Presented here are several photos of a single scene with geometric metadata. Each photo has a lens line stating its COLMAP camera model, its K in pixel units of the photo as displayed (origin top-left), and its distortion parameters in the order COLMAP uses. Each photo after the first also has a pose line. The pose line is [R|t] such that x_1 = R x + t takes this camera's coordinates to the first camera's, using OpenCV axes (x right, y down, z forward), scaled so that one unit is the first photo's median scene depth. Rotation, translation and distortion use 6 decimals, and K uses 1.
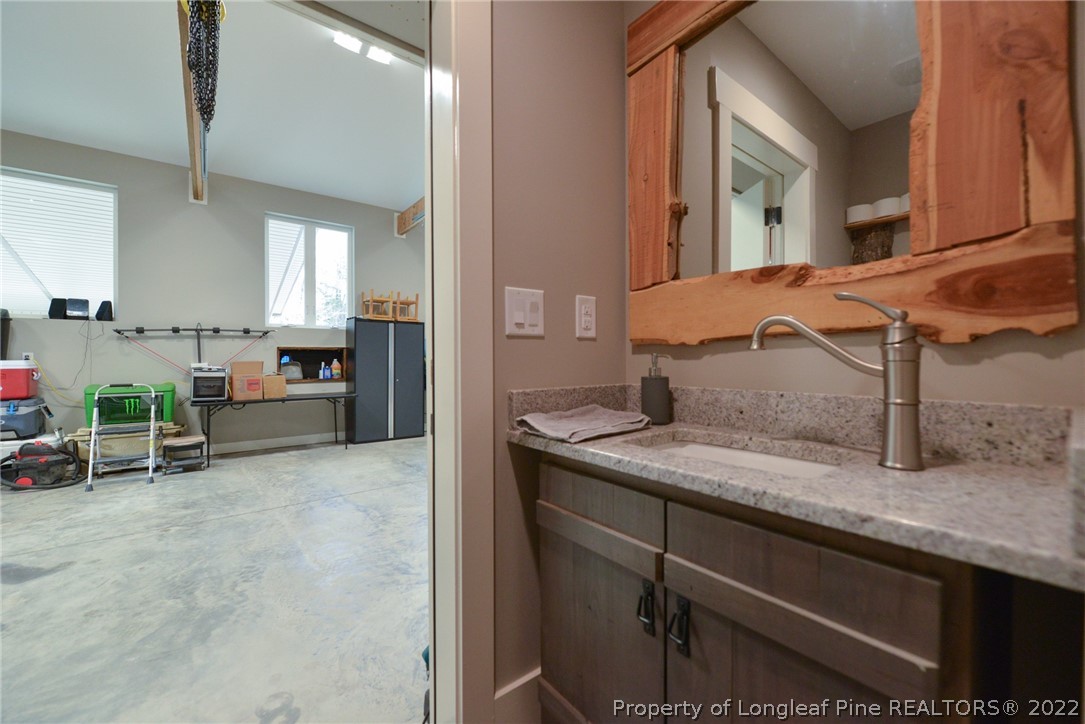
lens RADIAL K [[430.9, 0, 545.0], [0, 430.9, 361.6], [0, 0, 1]] dist [-0.010988, -0.000279]
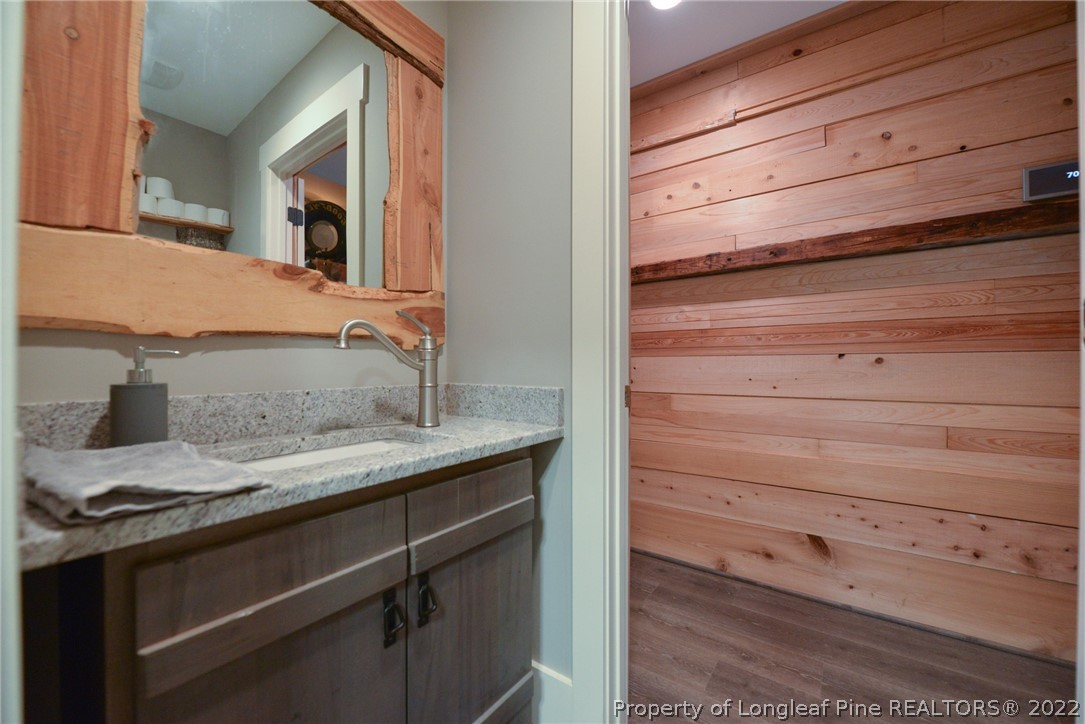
lens RADIAL K [[430.9, 0, 543.1], [0, 430.9, 362.6], [0, 0, 1]] dist [-0.010988, -0.000279]
pose [[-0.273270, 0.007487, 0.961908, -0.673153], [0.006578, 0.999961, -0.005915, 0.015929], [-0.961915, 0.004711, -0.273309, 0.817173]]
